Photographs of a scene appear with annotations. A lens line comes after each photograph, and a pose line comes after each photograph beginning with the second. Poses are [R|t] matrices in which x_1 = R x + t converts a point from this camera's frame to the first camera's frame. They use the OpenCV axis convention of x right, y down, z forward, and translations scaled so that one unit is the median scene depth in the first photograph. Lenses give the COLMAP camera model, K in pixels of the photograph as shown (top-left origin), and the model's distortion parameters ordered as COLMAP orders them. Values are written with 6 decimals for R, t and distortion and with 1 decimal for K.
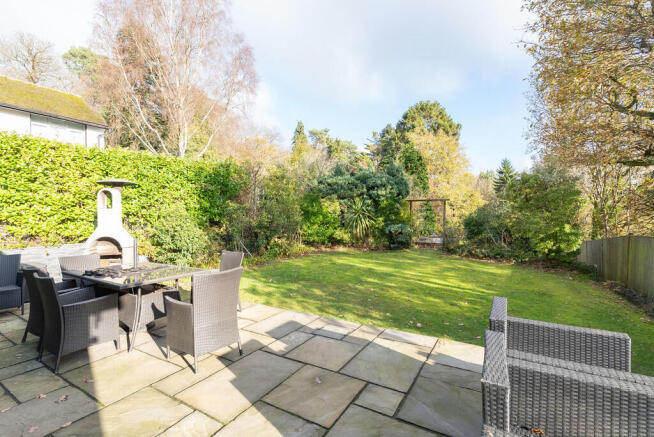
lens RADIAL K [[301.7, 0, 327.0], [0, 301.7, 218.5], [0, 0, 1]] dist [-0.002182, 0.000214]
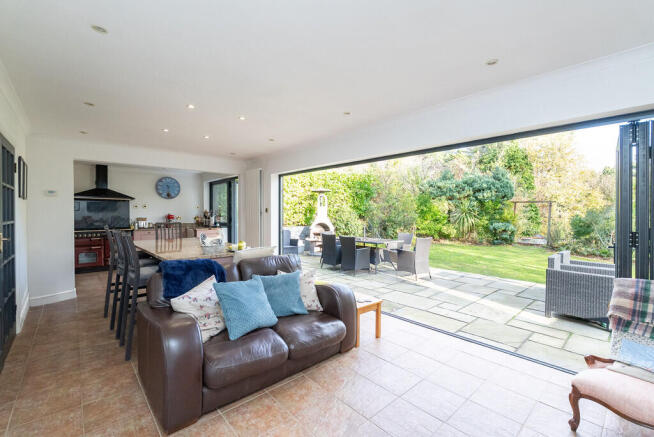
lens RADIAL K [[301.7, 0, 327.0], [0, 301.7, 218.5], [0, 0, 1]] dist [-0.002182, 0.000214]
pose [[0.961951, 0.030212, -0.271547, -0.091638], [-0.027076, 0.999516, 0.015288, 0.003365], [0.271877, -0.007354, 0.962304, -0.275532]]
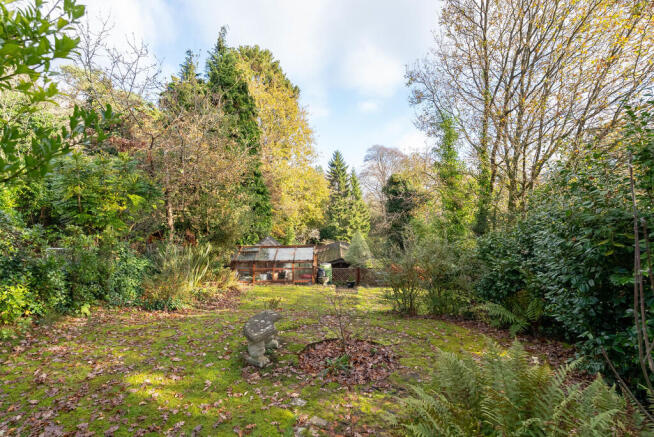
lens RADIAL K [[321.9, 0, 327.0], [0, 321.9, 218.5], [0, 0, 1]] dist [0.000251, 0.000014]
pose [[0.854744, 0.001618, 0.519047, 0.332345], [-0.004486, 0.999981, 0.004269, 0.027404], [-0.519030, -0.005977, 0.854735, 1.046121]]
